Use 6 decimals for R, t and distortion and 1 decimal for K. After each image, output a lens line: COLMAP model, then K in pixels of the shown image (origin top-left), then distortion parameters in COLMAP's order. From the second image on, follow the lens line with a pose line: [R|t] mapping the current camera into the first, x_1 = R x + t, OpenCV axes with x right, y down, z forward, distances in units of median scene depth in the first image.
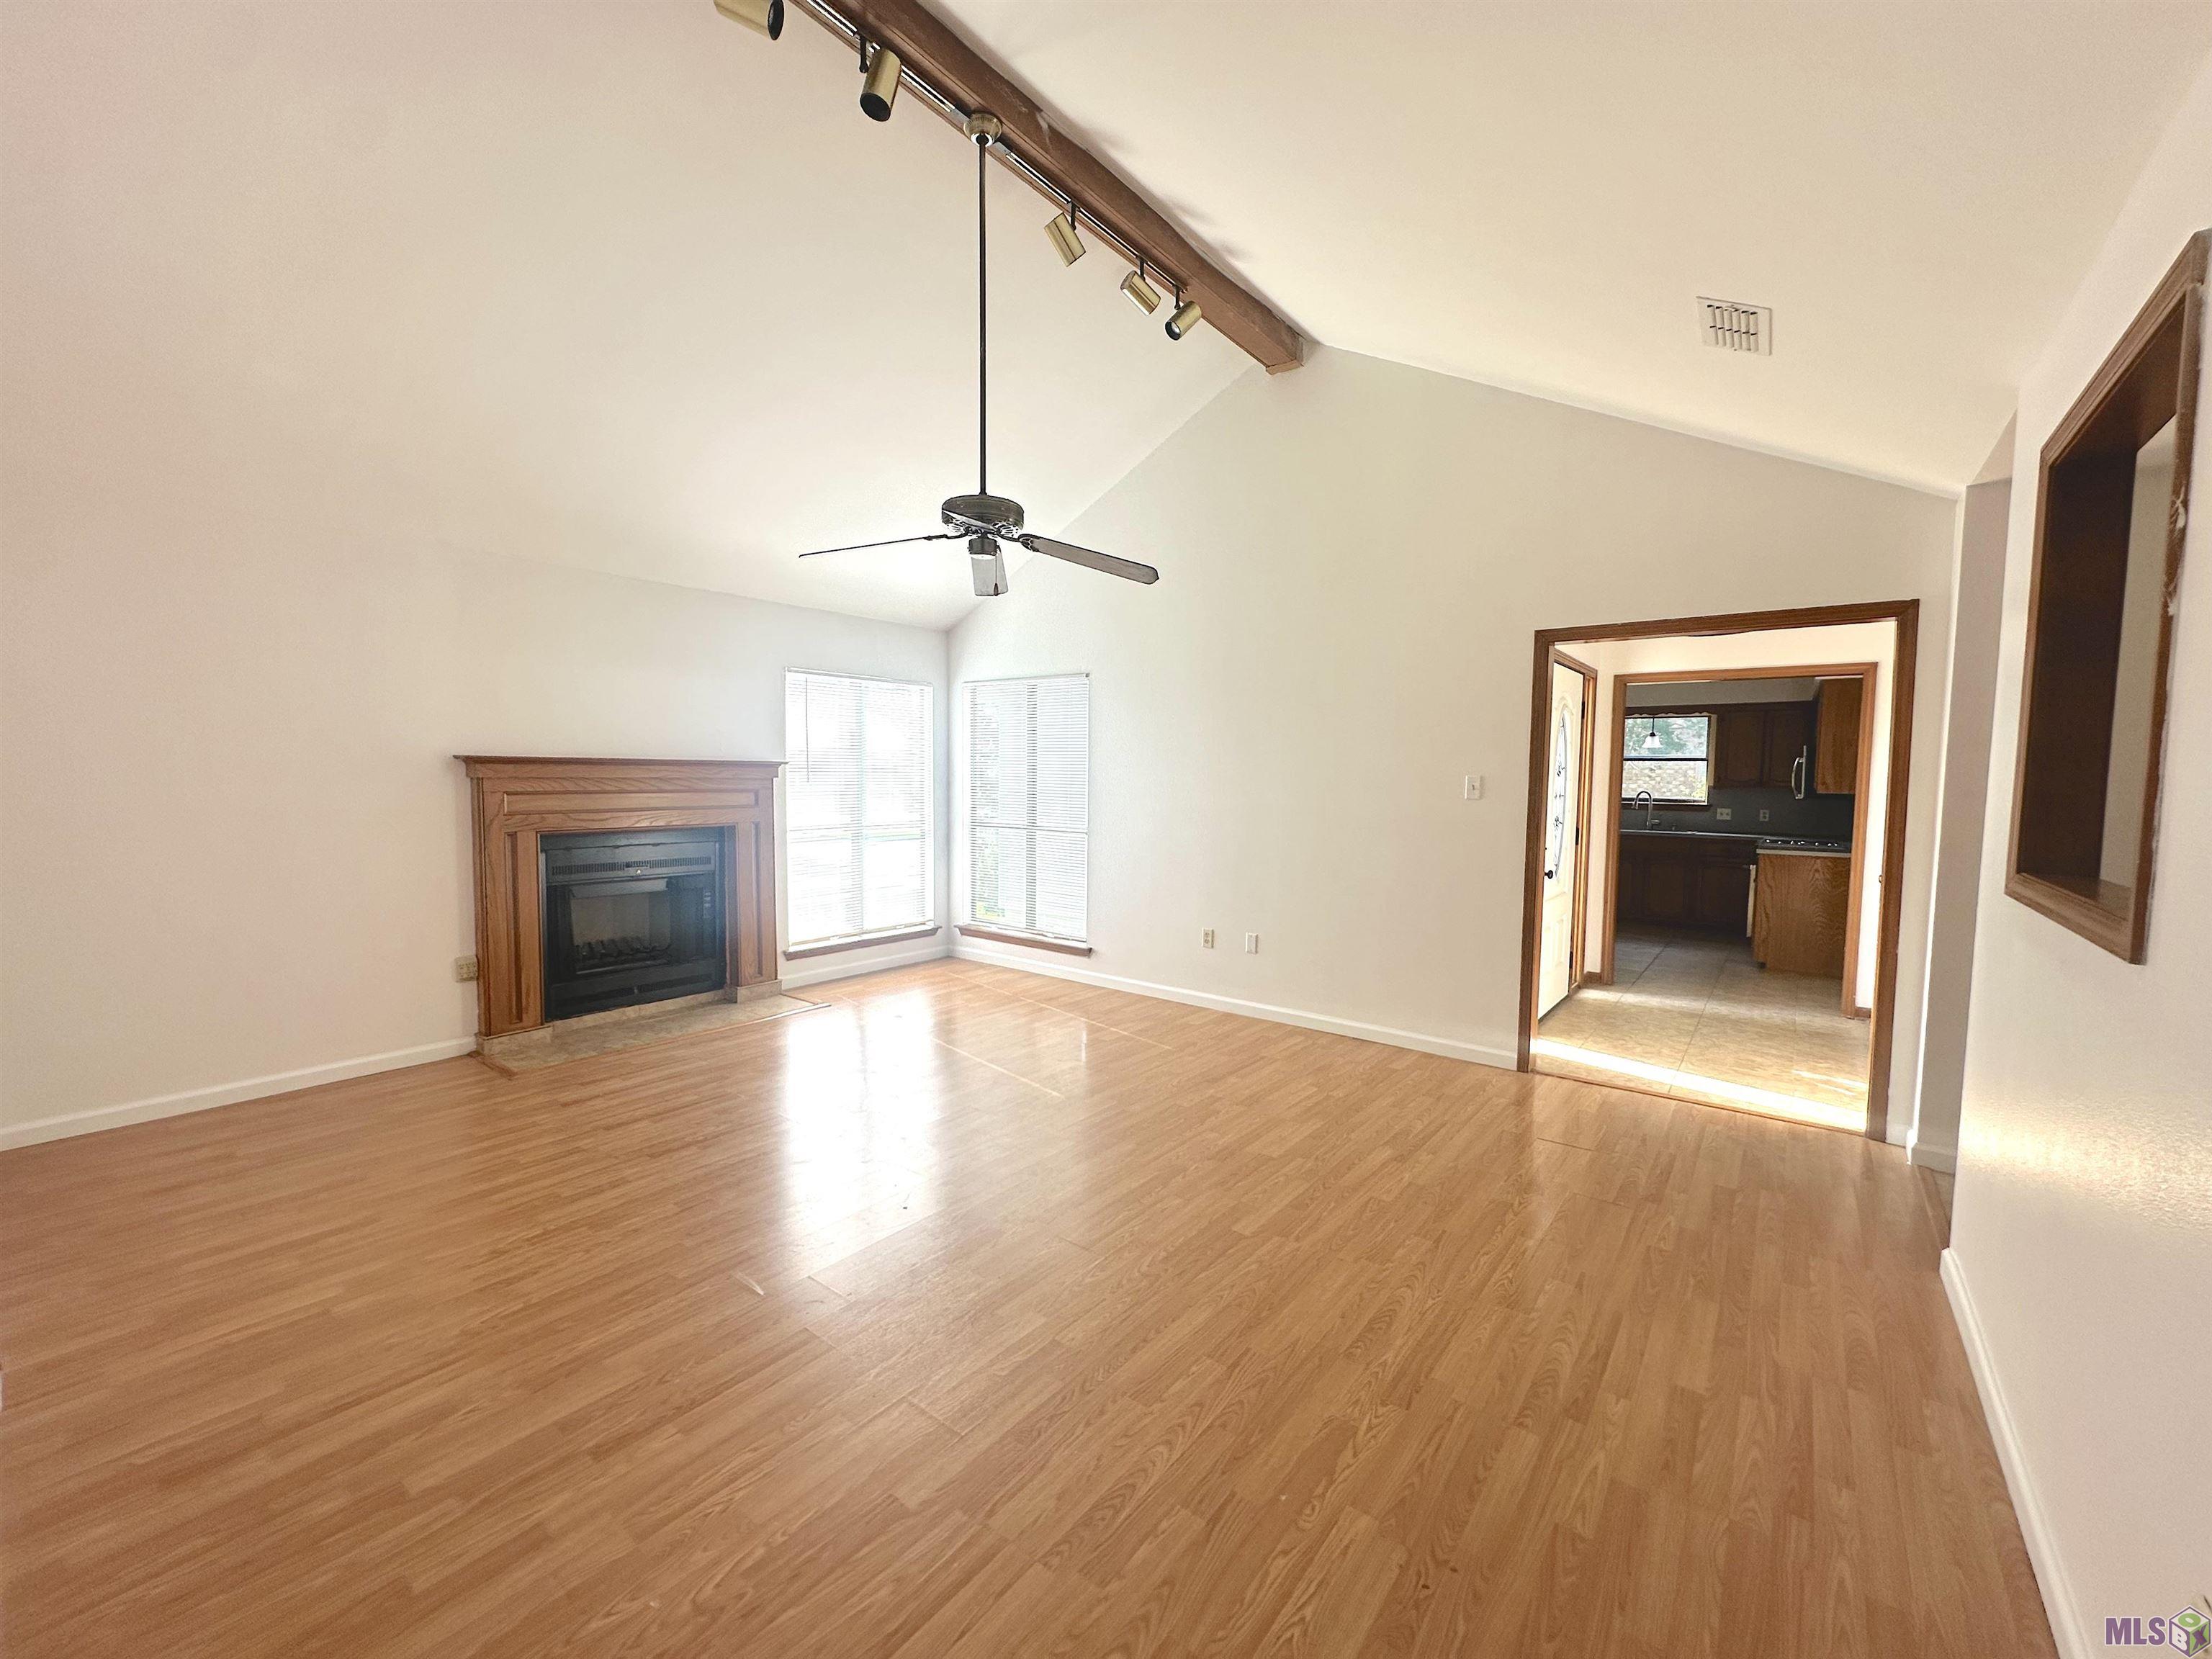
lens RADIAL K [[879.1, 0, 1089.2], [0, 879.1, 822.7], [0, 0, 1]] dist [0.001260, 0.001230]
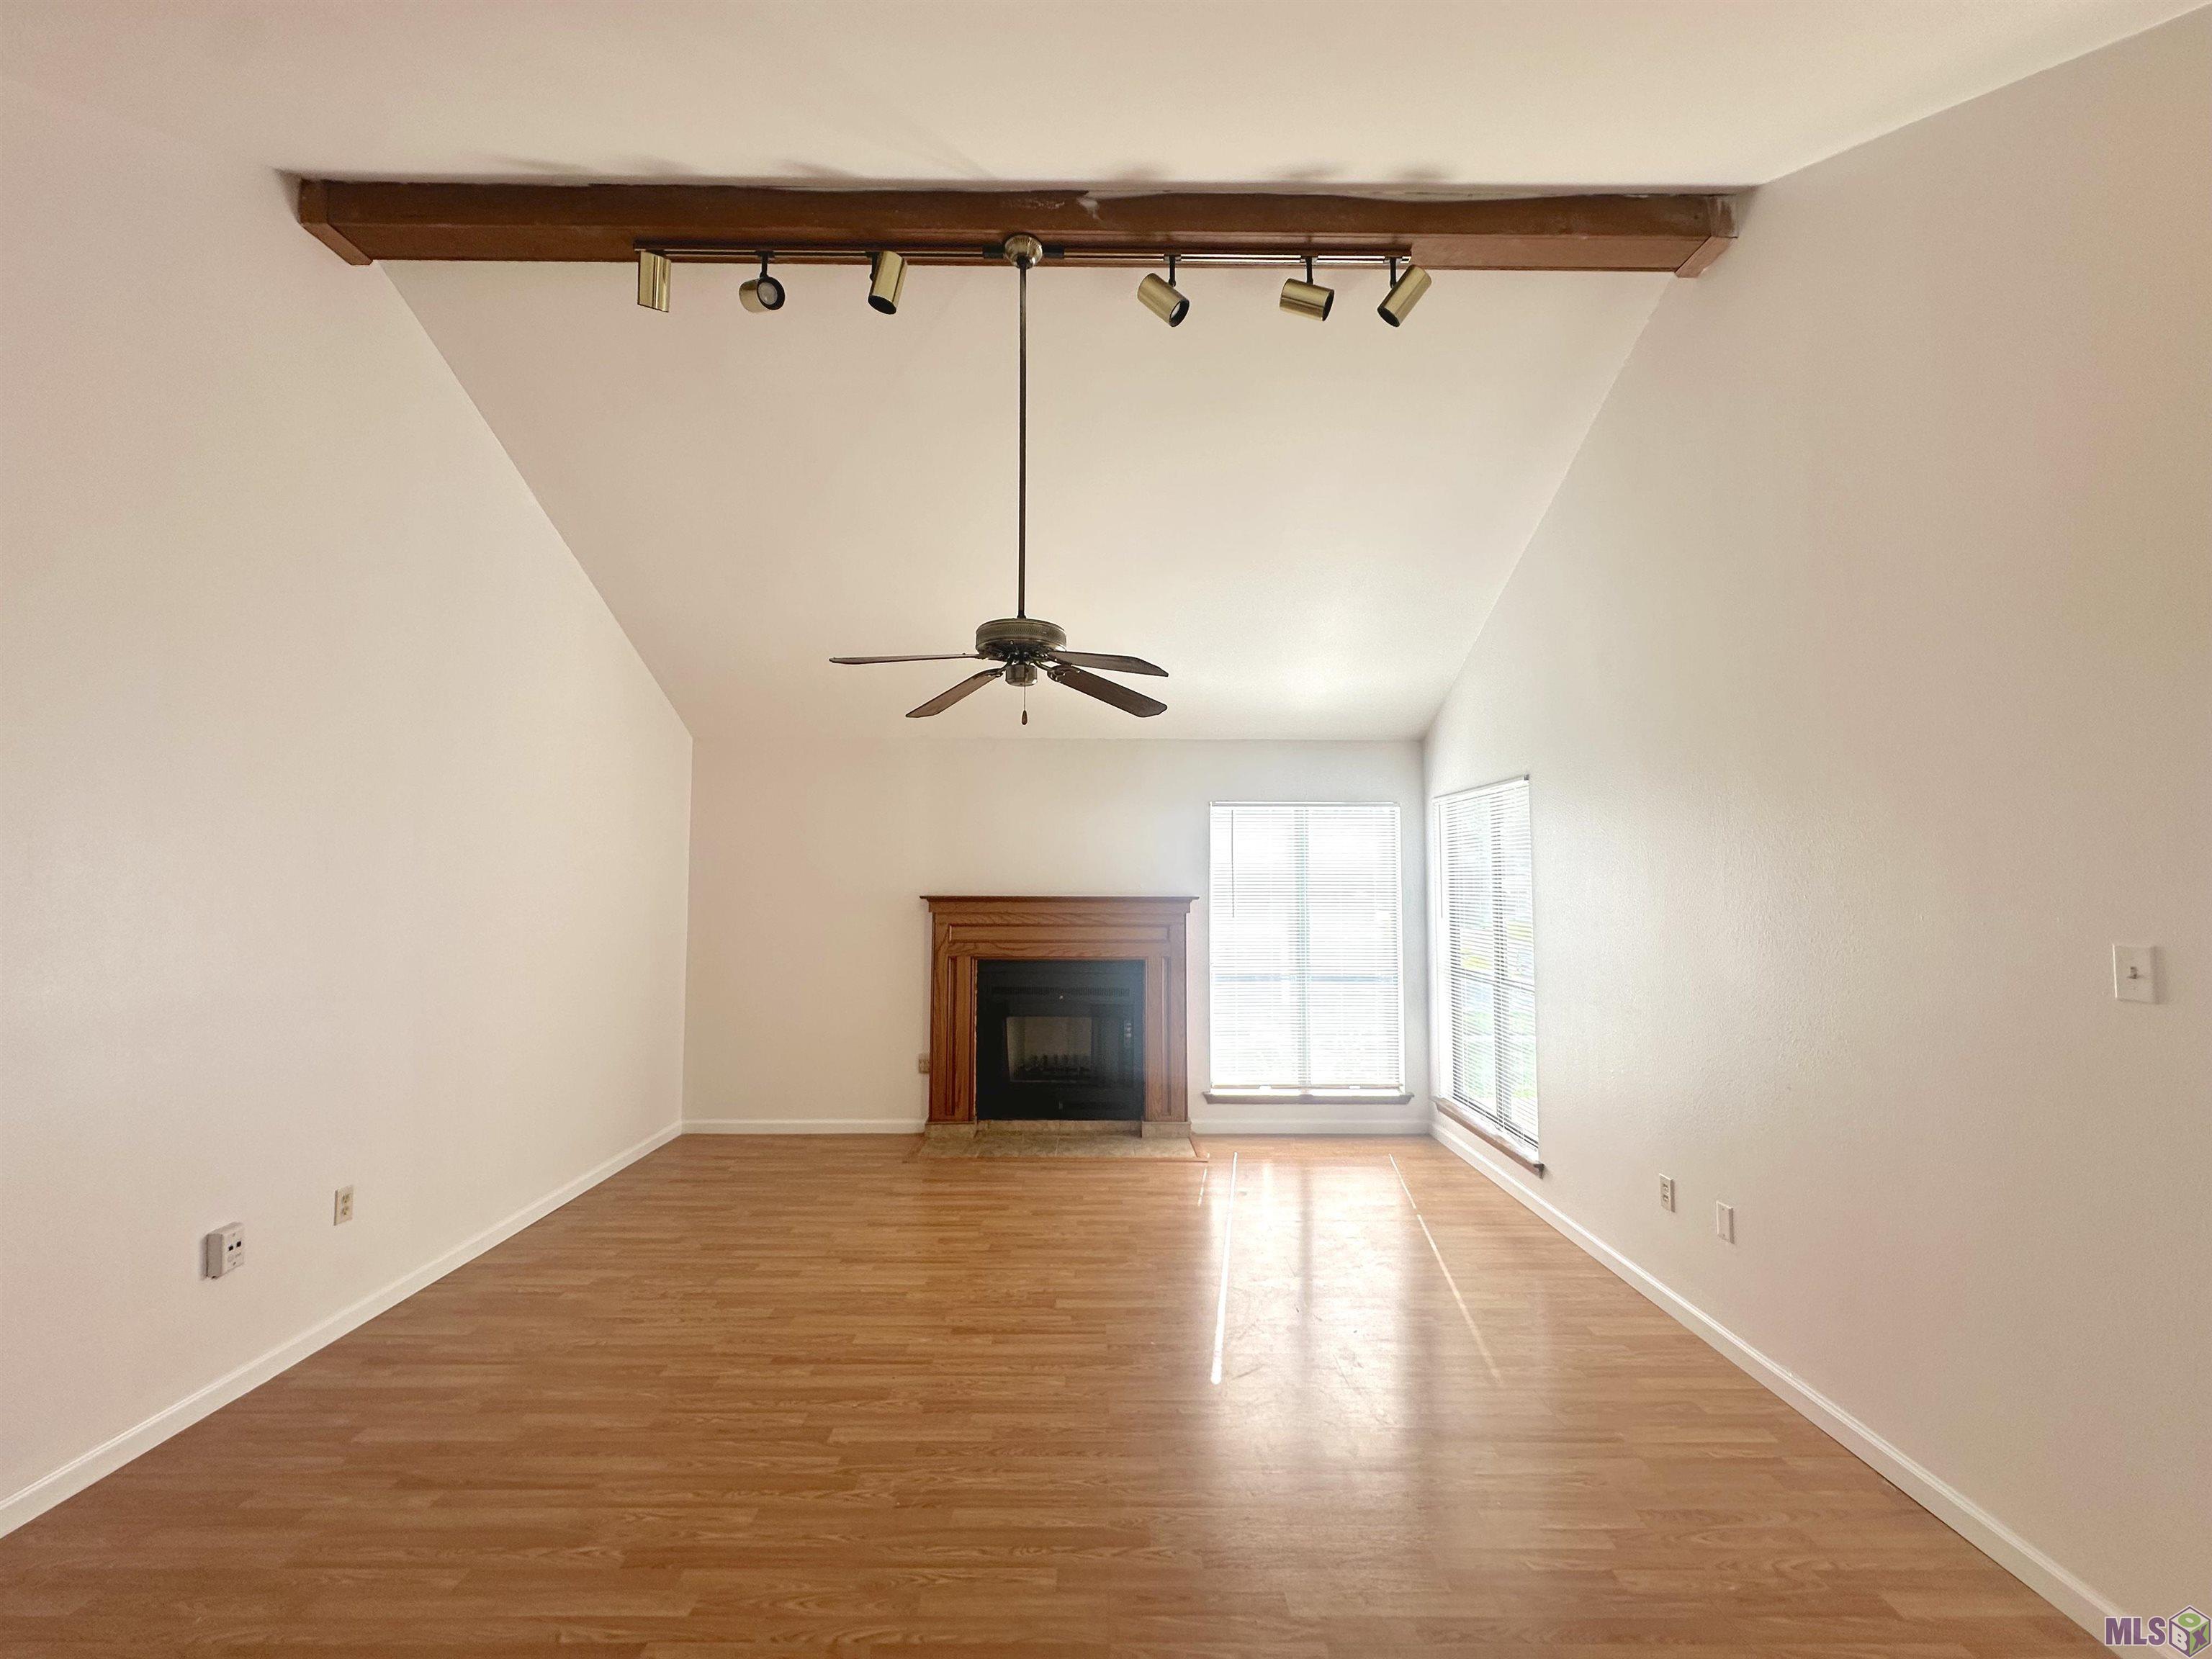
lens RADIAL K [[879.1, 0, 1108.7], [0, 879.1, 831.5], [0, 0, 1]] dist [0.001260, 0.001230]
pose [[0.635993, -0.055499, -0.769697, 0.378329], [-0.039896, 0.993712, -0.104617, -0.036997], [0.770663, 0.097243, 0.629779, 0.311552]]
